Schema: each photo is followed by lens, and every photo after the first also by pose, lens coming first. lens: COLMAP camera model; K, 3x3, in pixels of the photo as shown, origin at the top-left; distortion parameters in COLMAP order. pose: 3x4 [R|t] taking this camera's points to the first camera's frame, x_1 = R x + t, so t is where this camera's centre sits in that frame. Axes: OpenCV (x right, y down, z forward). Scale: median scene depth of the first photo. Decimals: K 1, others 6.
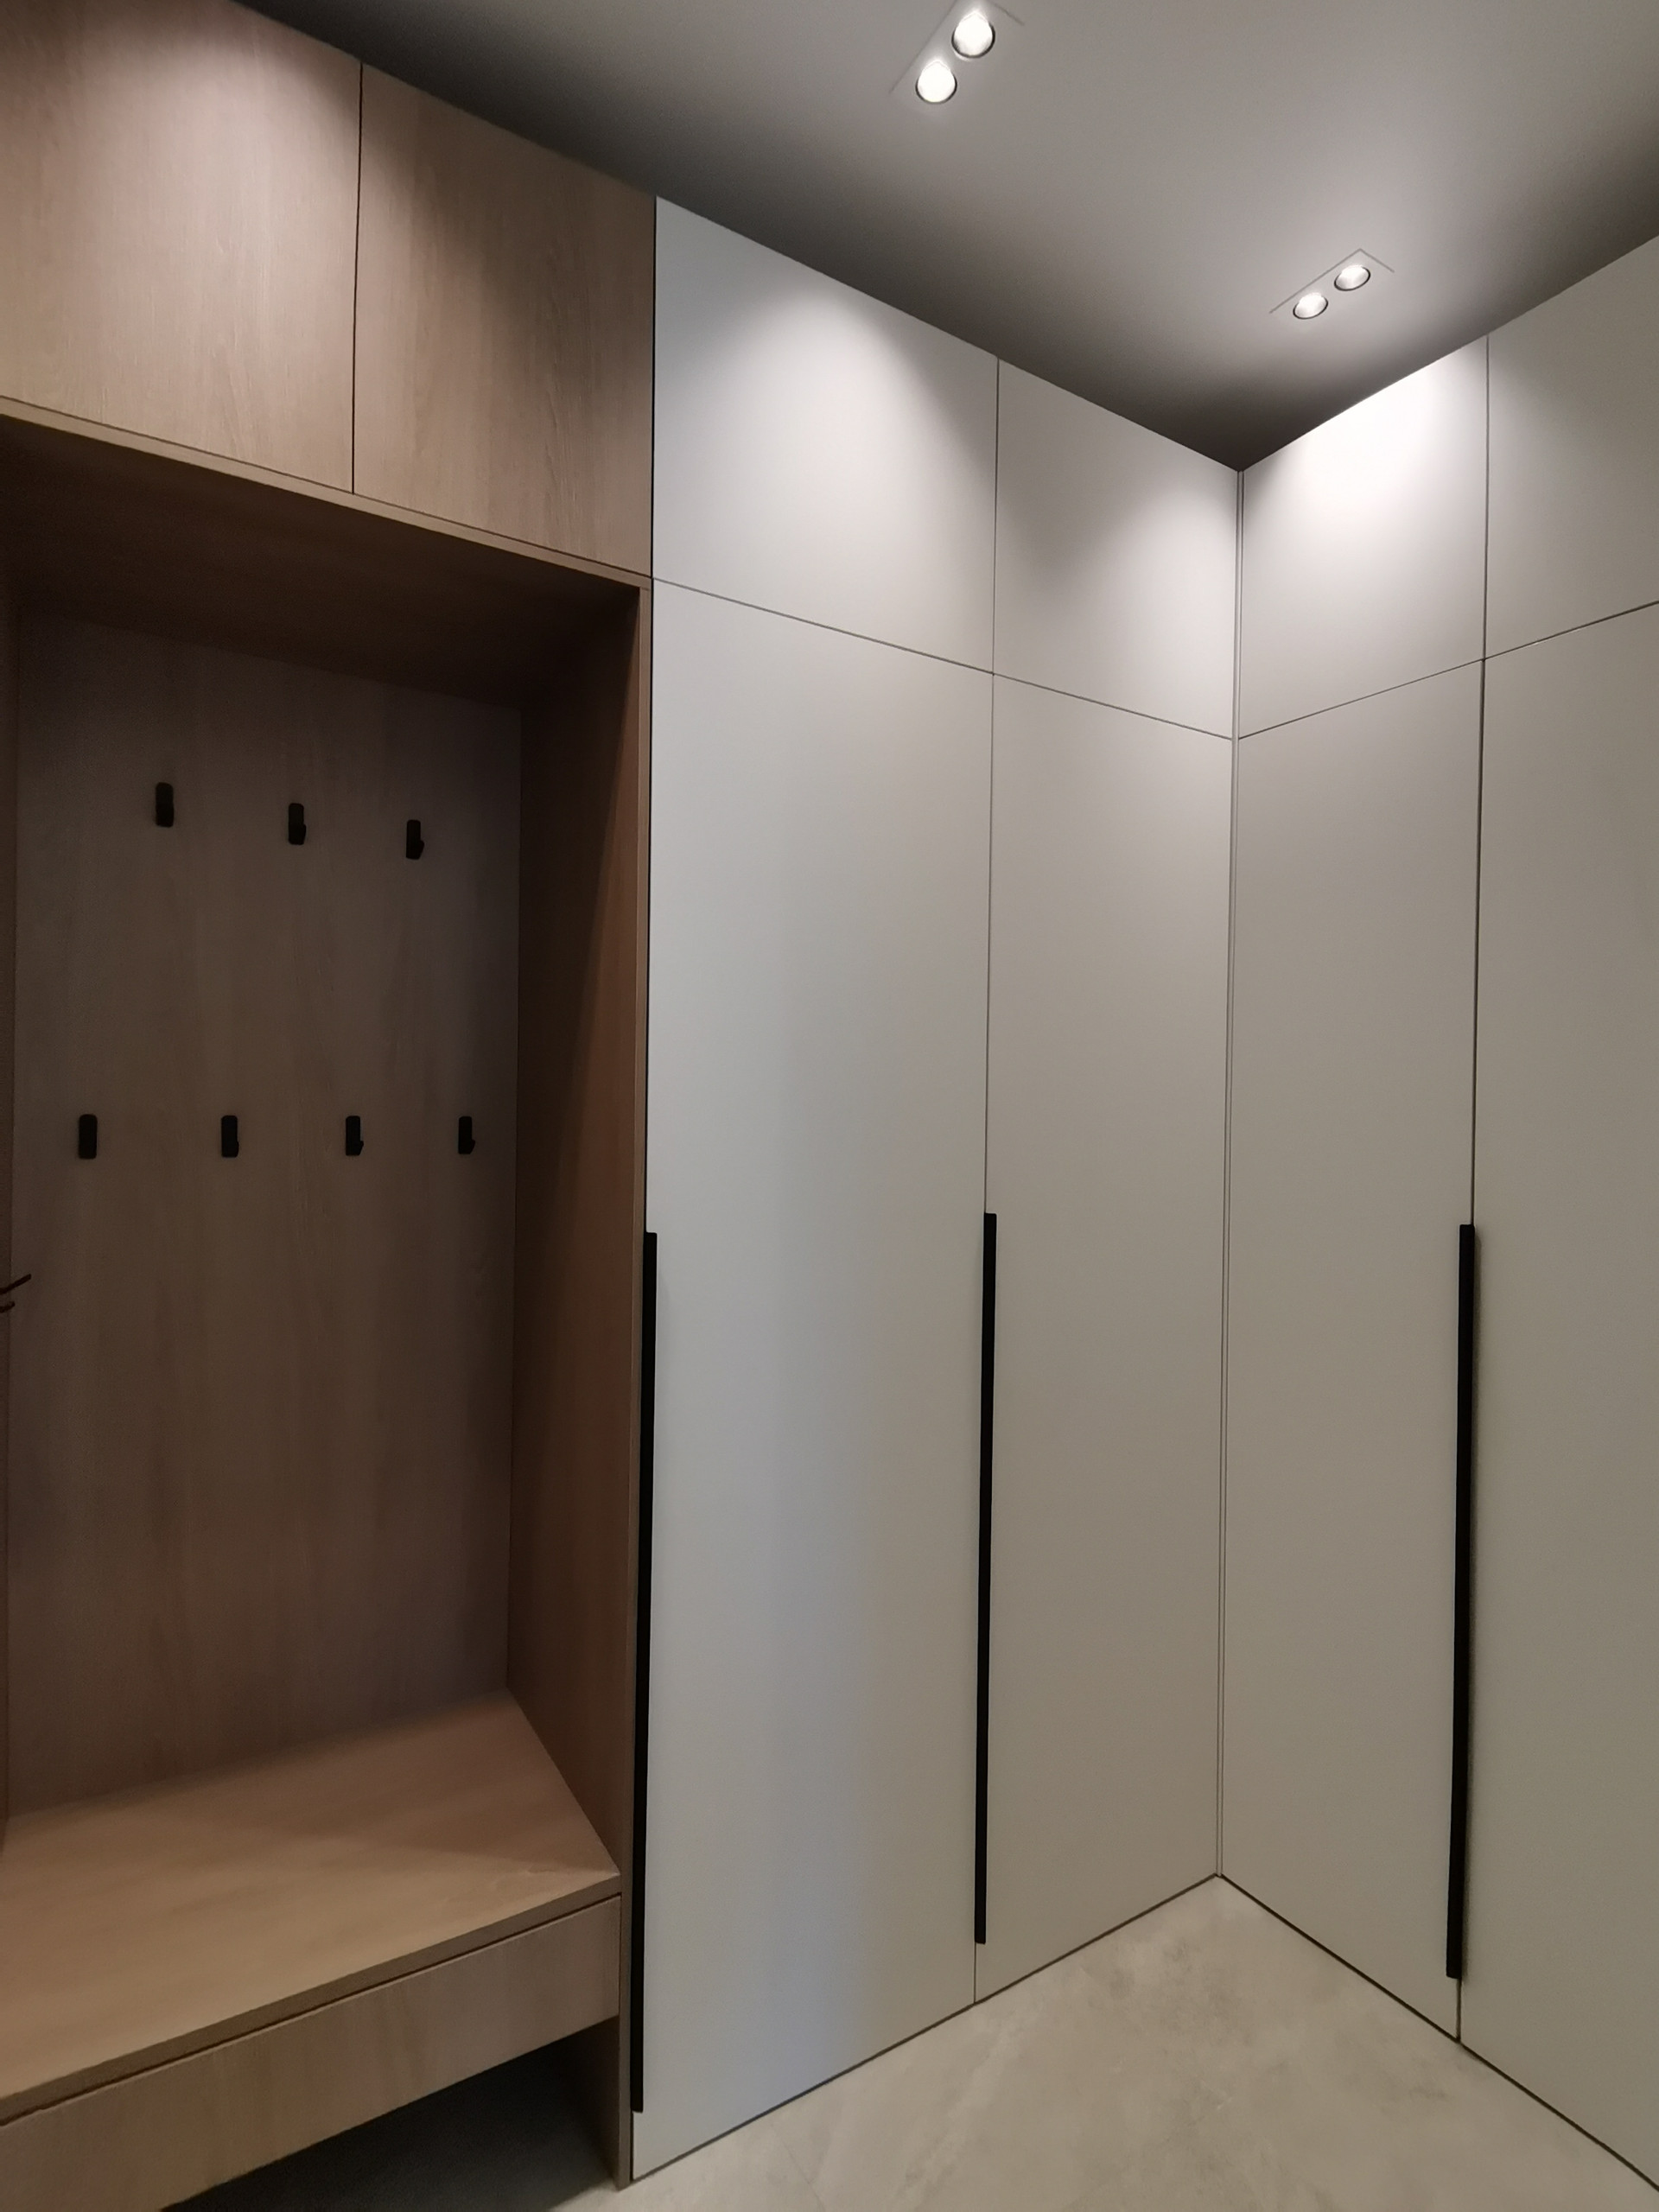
lens RADIAL K [[1110.0, 0, 829.5], [0, 1110.0, 1106.0], [0, 0, 1]] dist [0.006300, -0.008175]
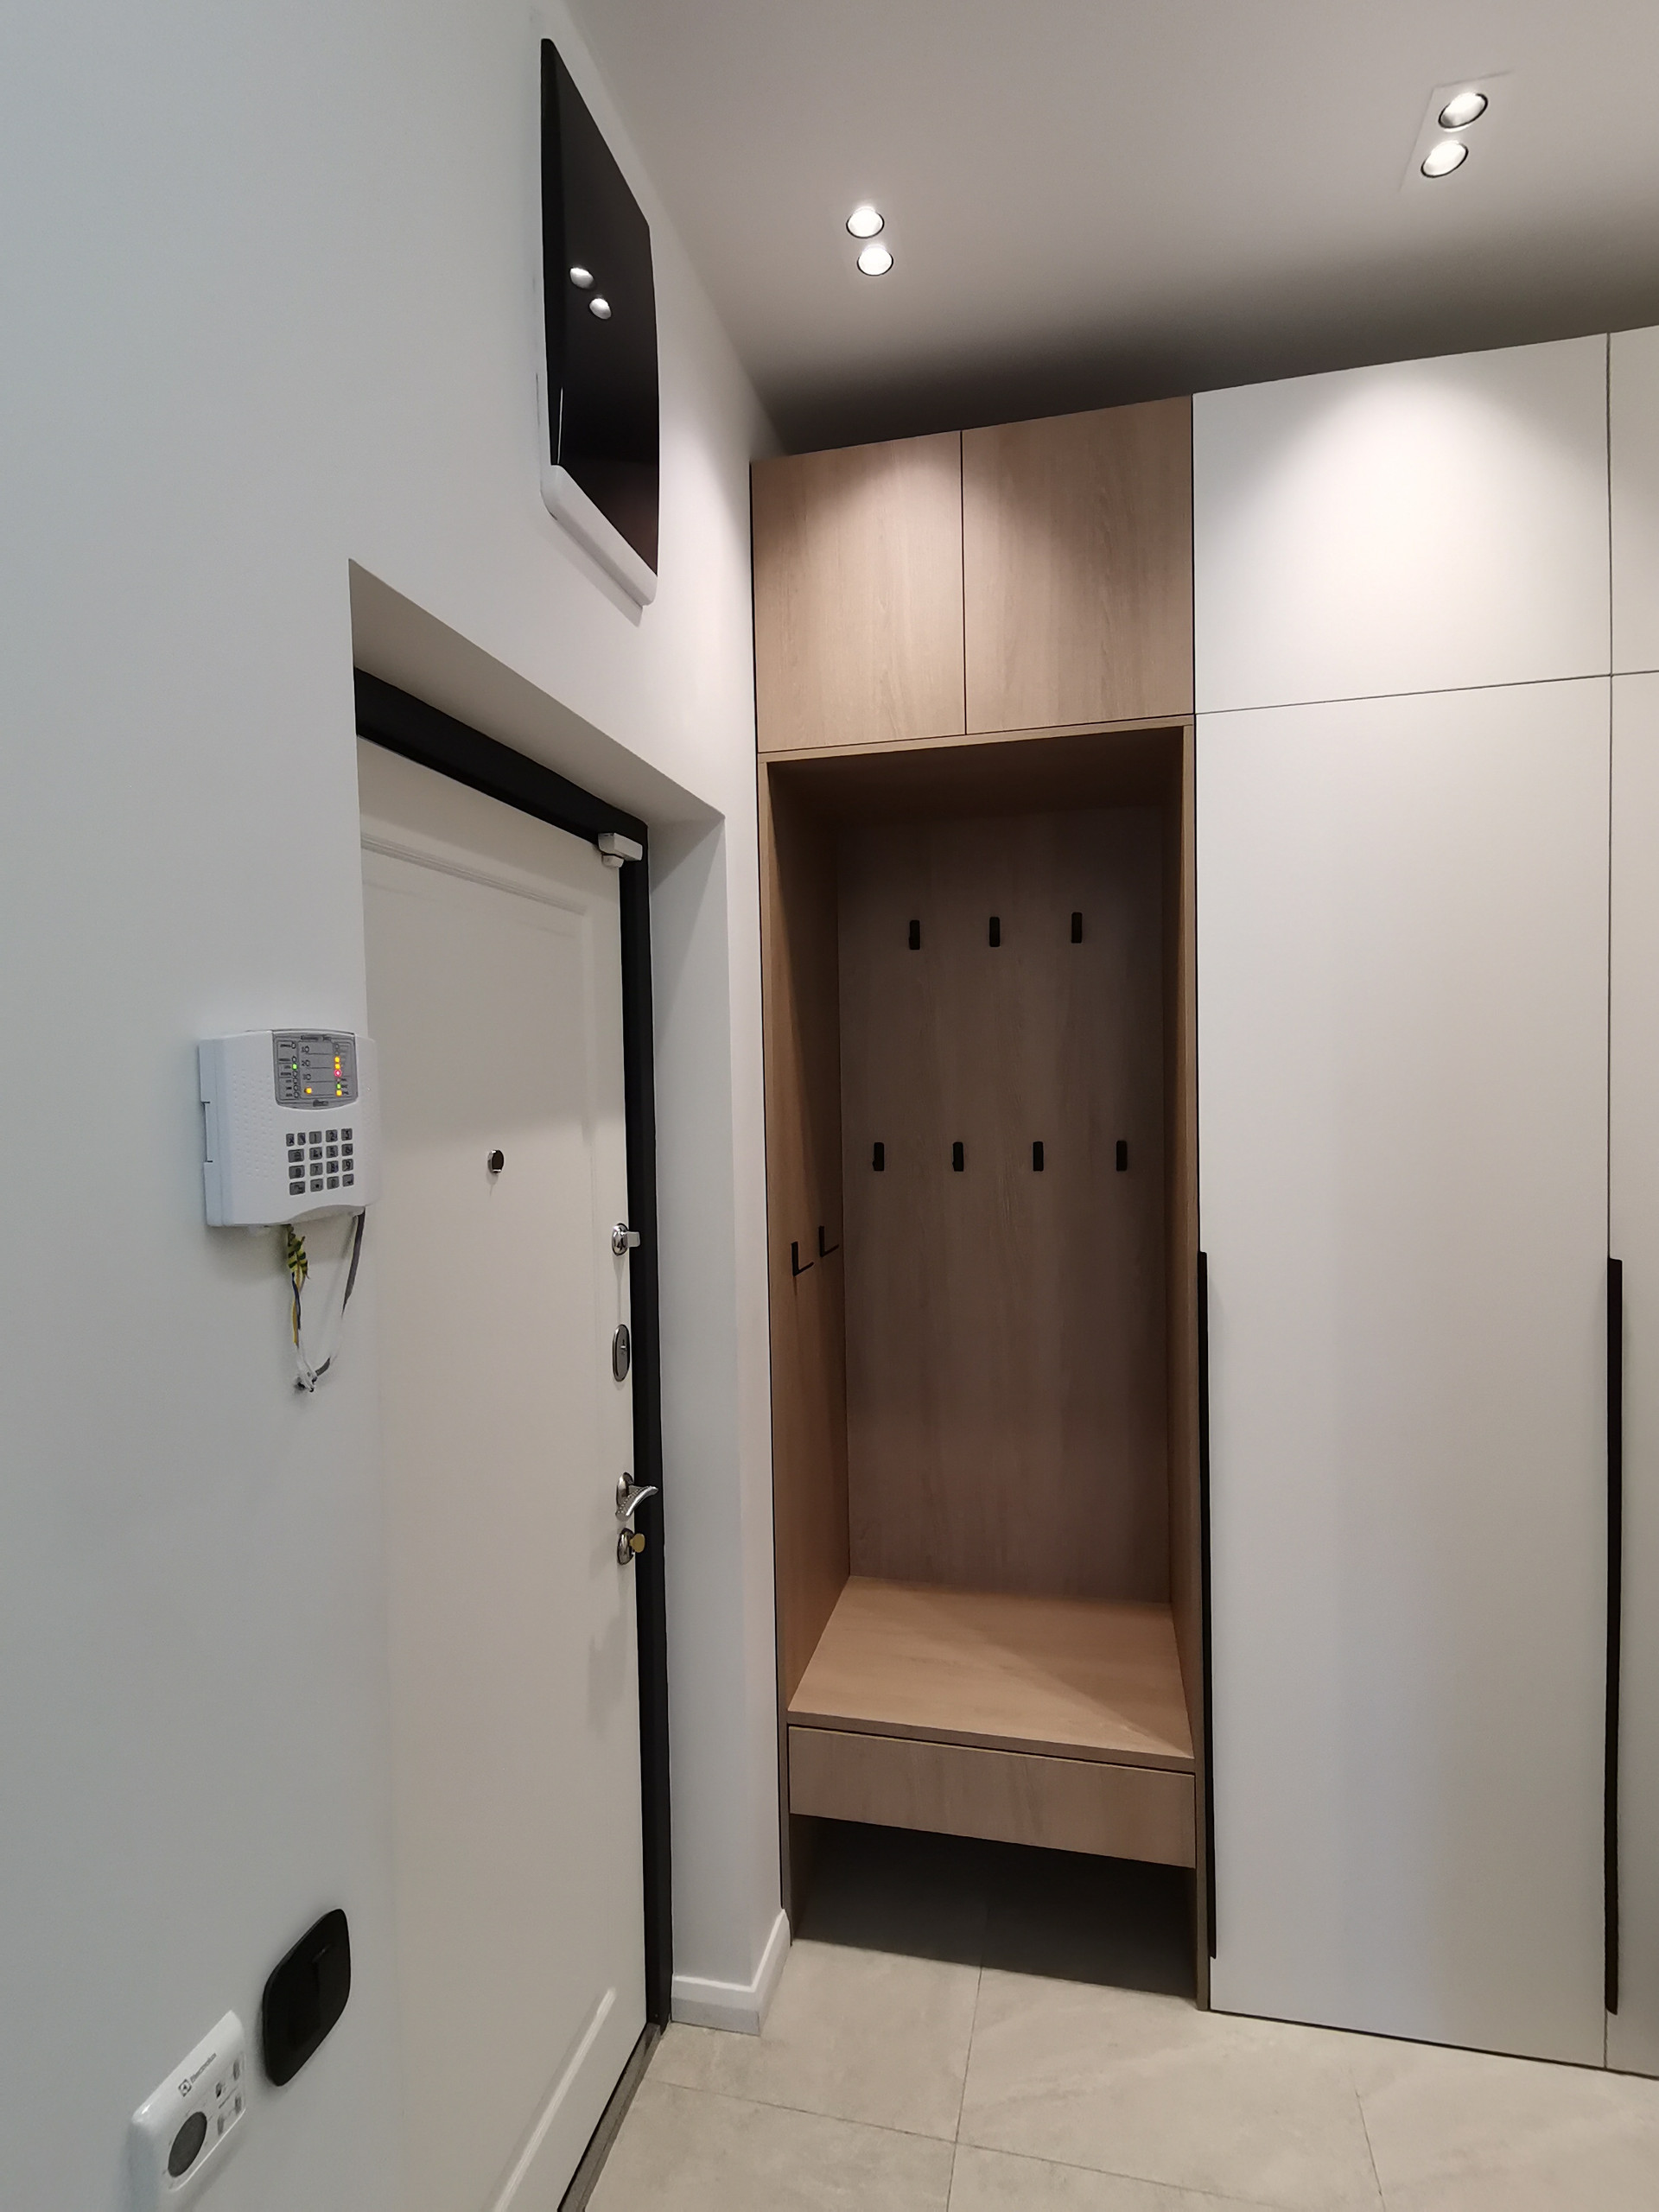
lens RADIAL K [[1110.0, 0, 829.5], [0, 1110.0, 1106.0], [0, 0, 1]] dist [0.006300, -0.008175]
pose [[0.703853, -0.003865, -0.710335, 0.414449], [0.027251, 0.999396, 0.021564, -0.083678], [0.709823, -0.034535, 0.703533, -0.149925]]
